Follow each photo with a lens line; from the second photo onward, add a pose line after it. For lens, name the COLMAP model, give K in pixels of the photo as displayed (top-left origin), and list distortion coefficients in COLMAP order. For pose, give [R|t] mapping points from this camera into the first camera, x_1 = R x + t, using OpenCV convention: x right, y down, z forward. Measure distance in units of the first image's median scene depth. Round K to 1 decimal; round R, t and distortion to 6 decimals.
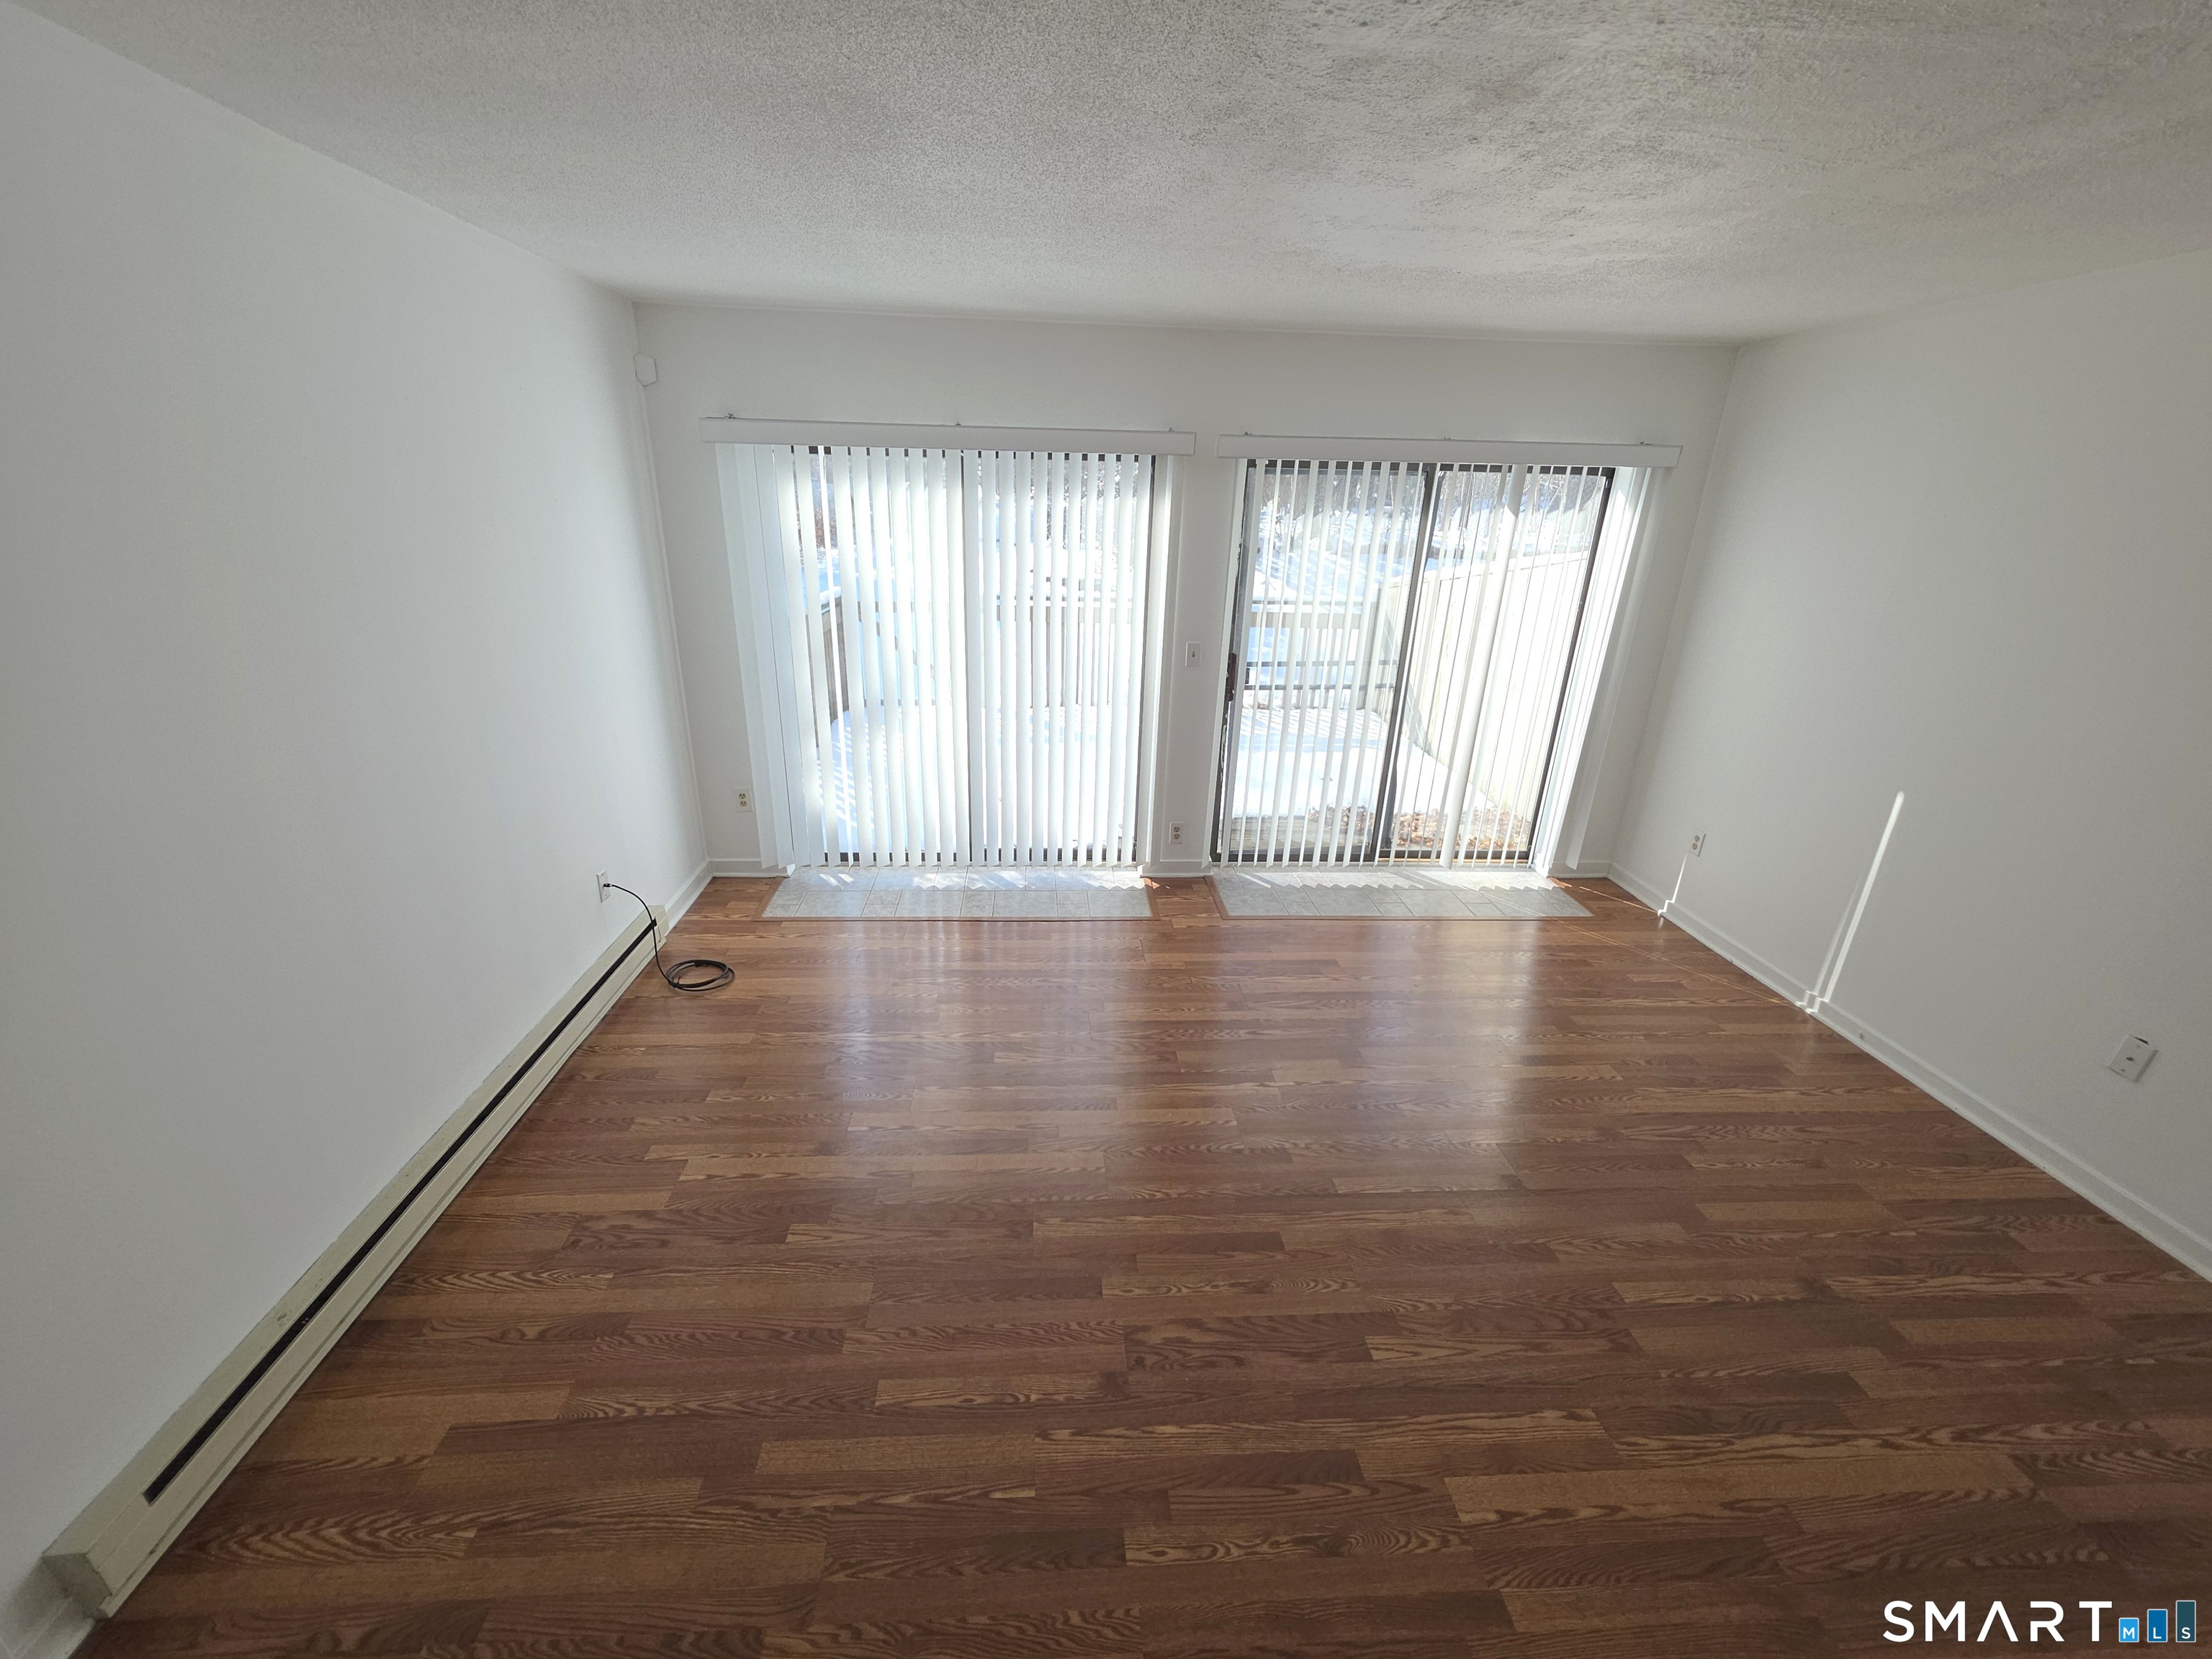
lens RADIAL K [[890.9, 0, 1084.4], [0, 890.9, 830.3], [0, 0, 1]] dist [0.000778, -0.000158]
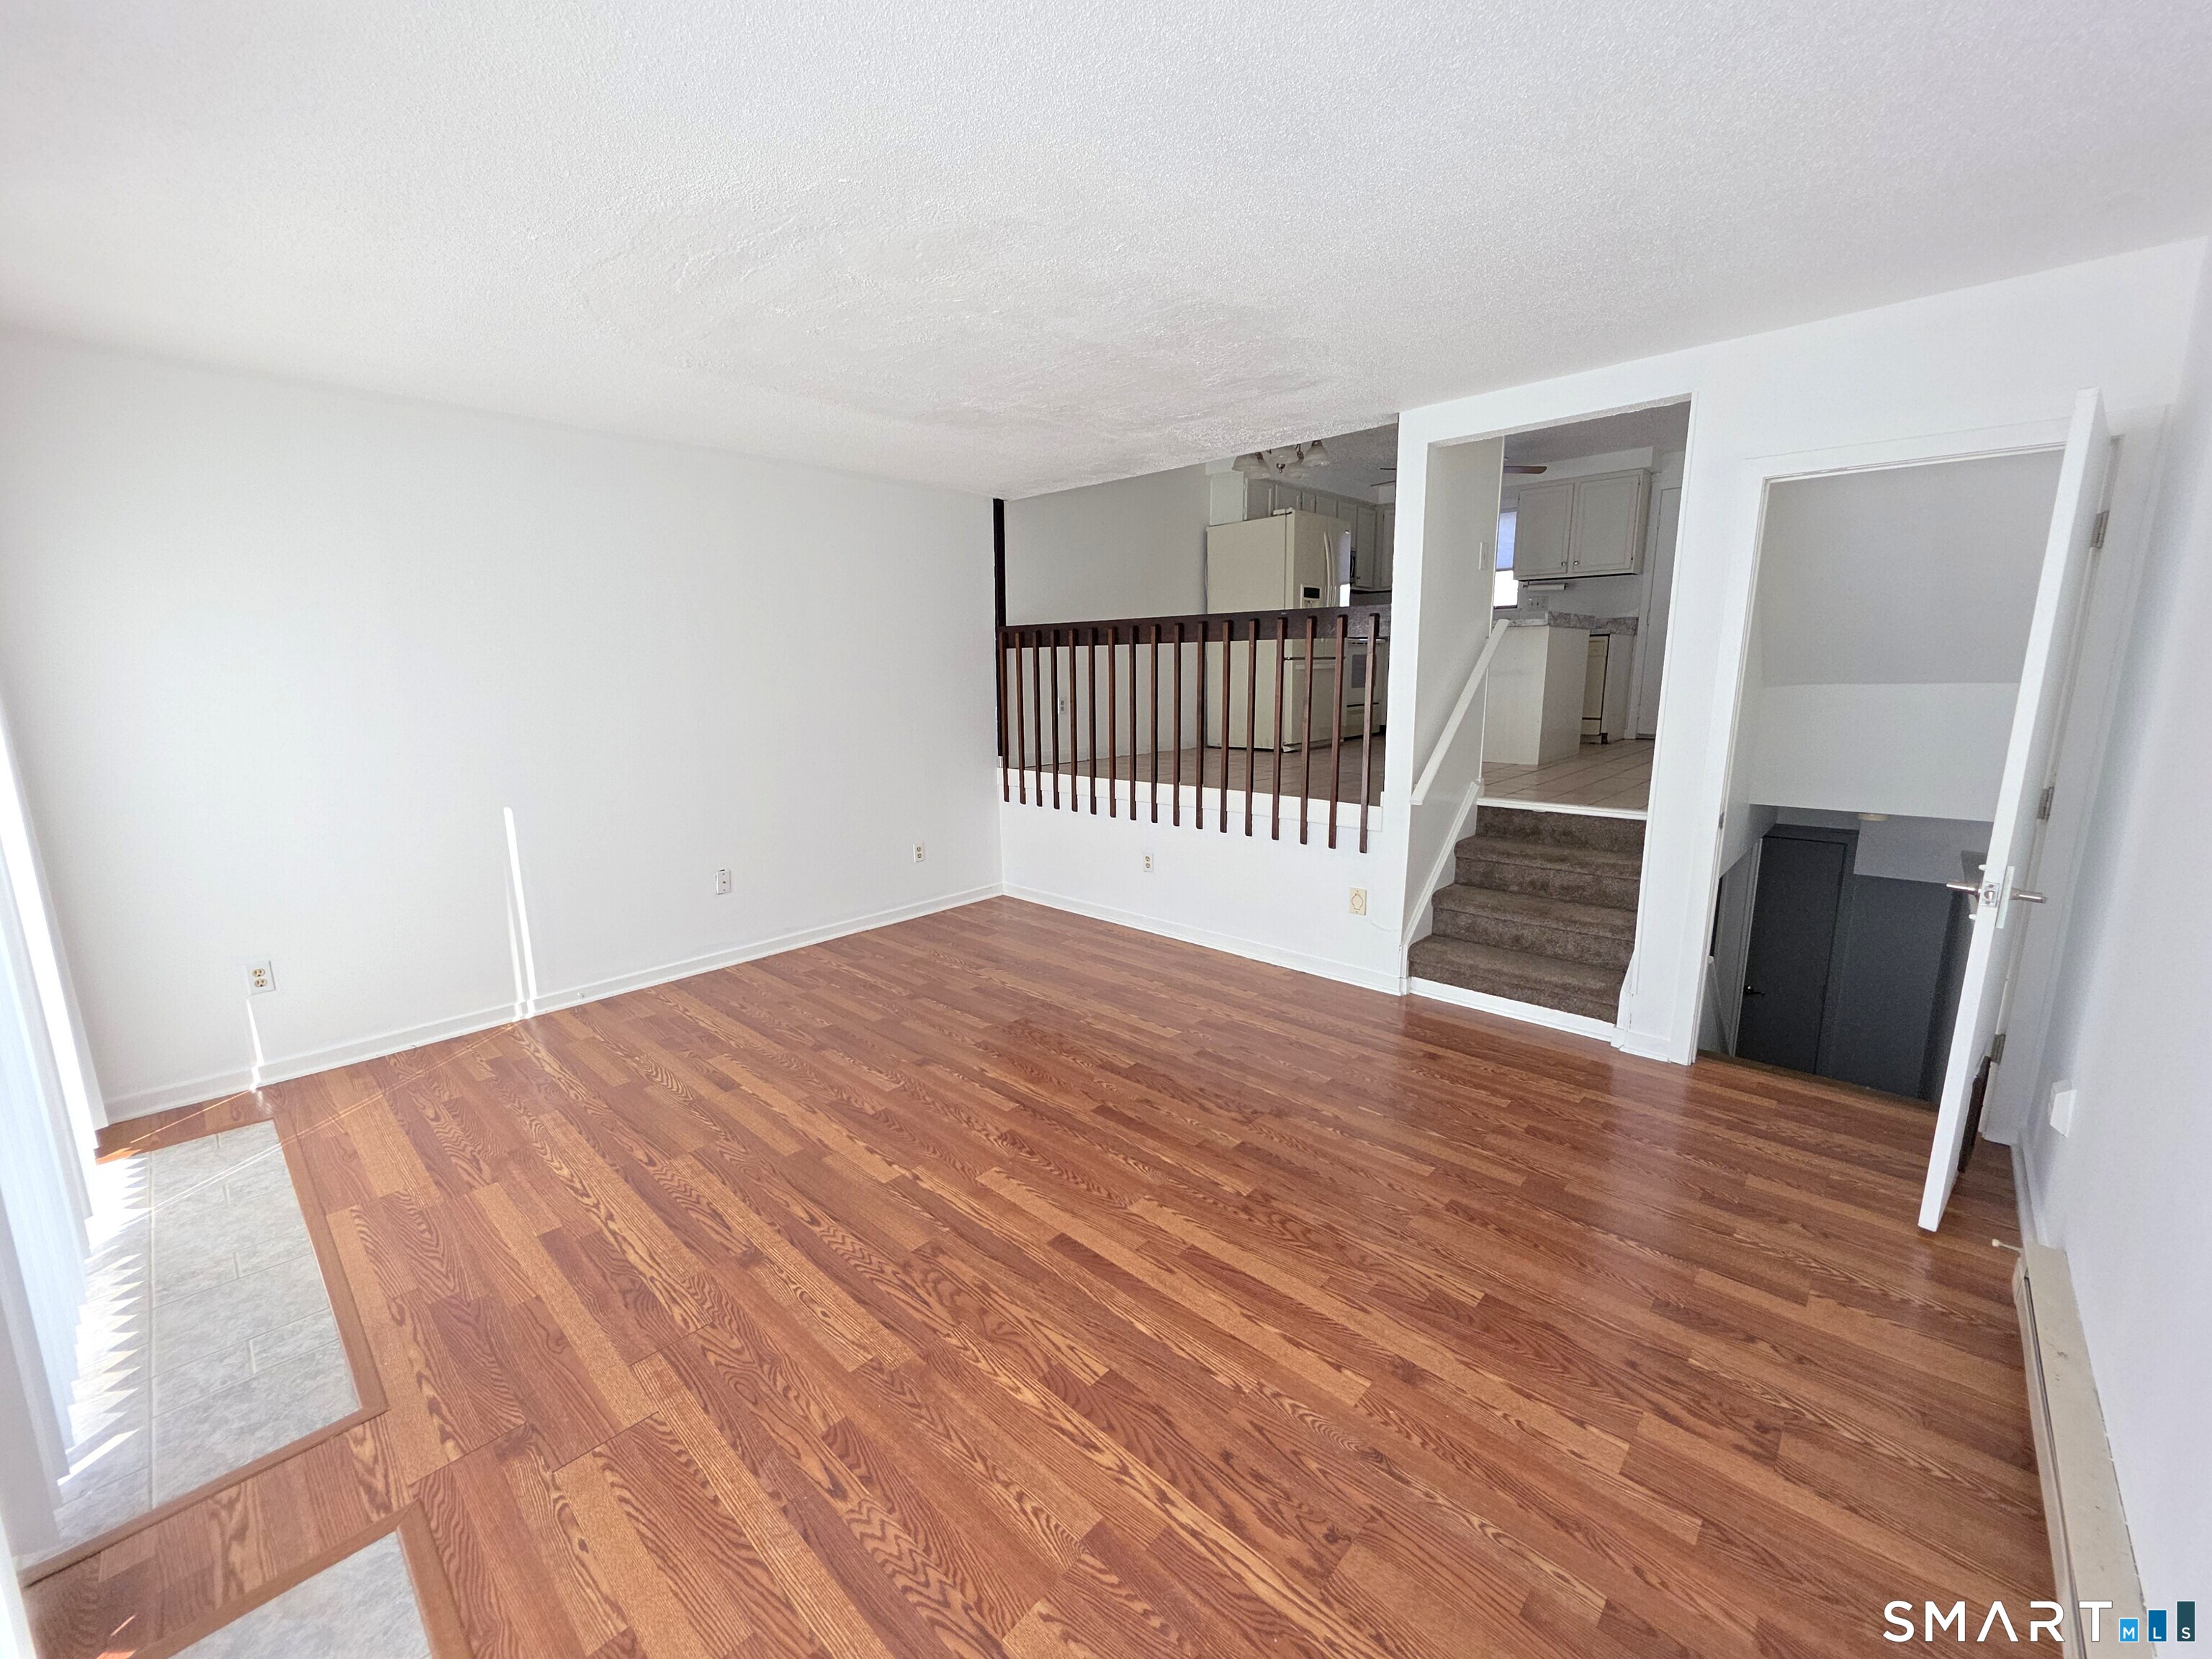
lens RADIAL K [[890.9, 0, 1086.0], [0, 890.9, 834.0], [0, 0, 1]] dist [0.000778, -0.000158]
pose [[-0.689636, -0.152720, 0.707869, -0.619126], [0.250213, 0.867051, 0.430831, -0.441147], [-0.679556, 0.474235, -0.559737, 1.540208]]
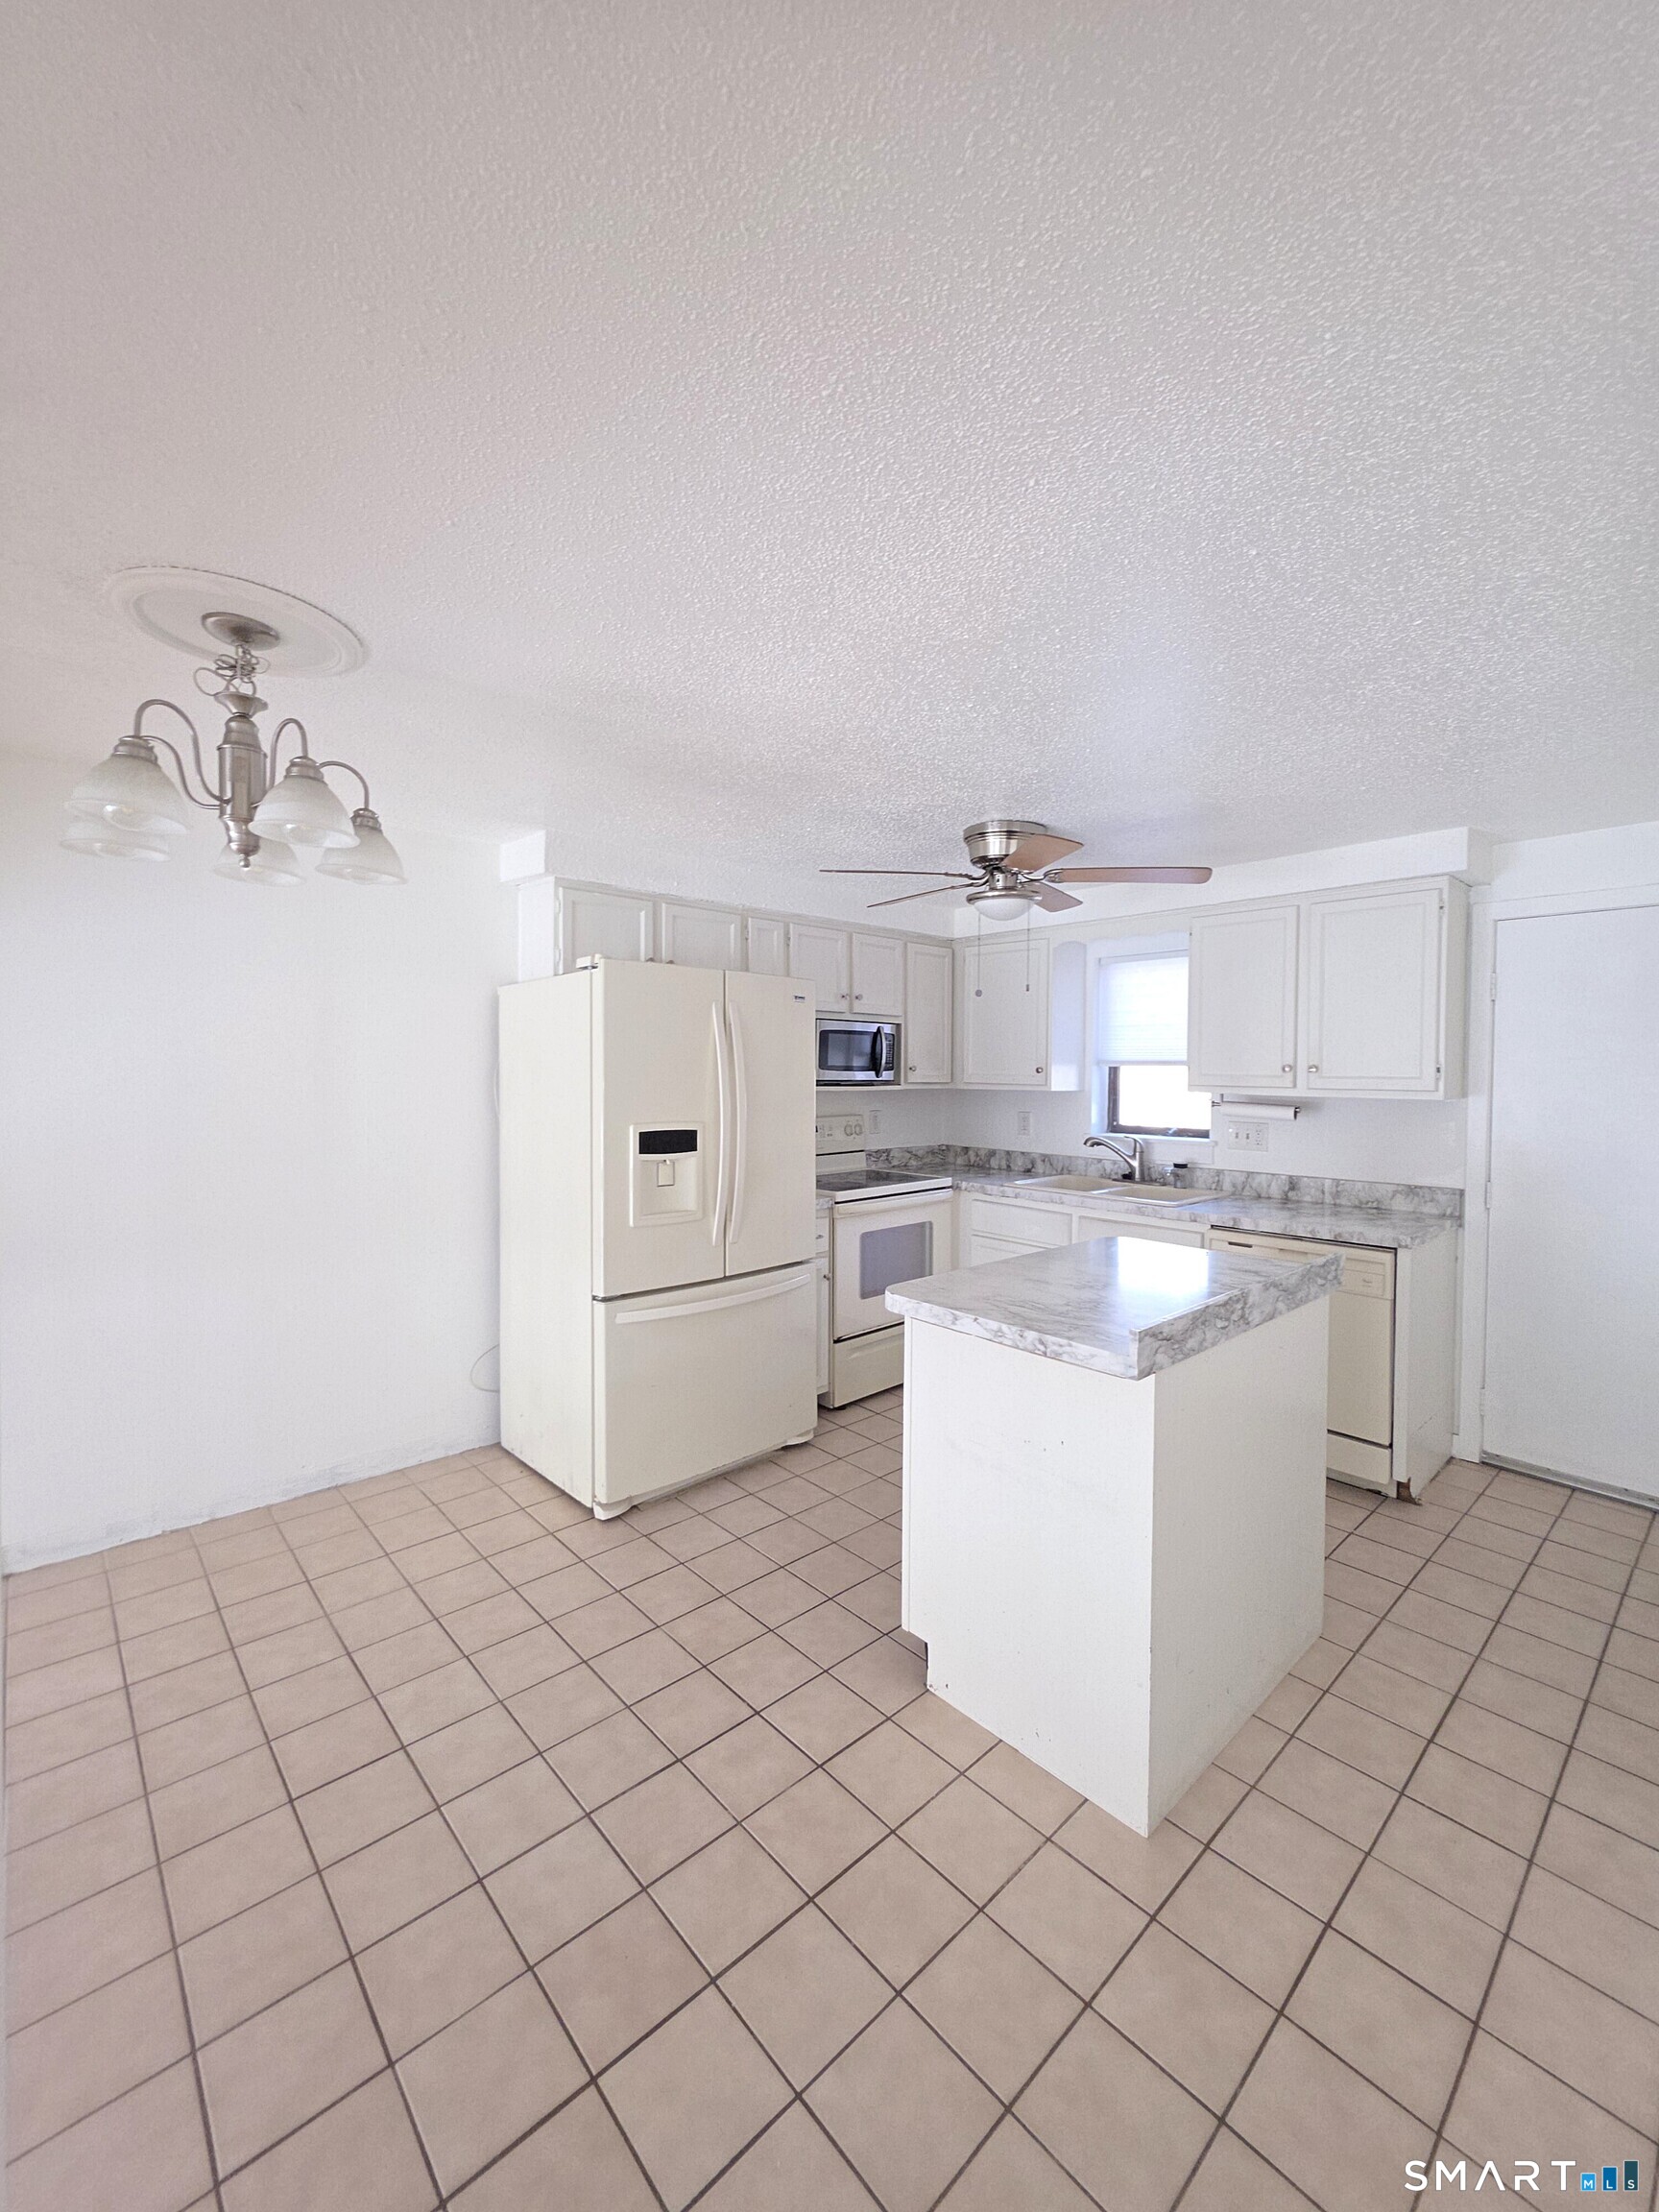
lens RADIAL K [[890.9, 0, 846.3], [0, 890.9, 1099.4], [0, 0, 1]] dist [0.000778, -0.000158]
pose [[-0.642138, -0.051248, 0.764874, -0.078694], [0.248745, 0.929846, 0.271132, -0.031873], [-0.725110, 0.364363, -0.584341, -0.373993]]
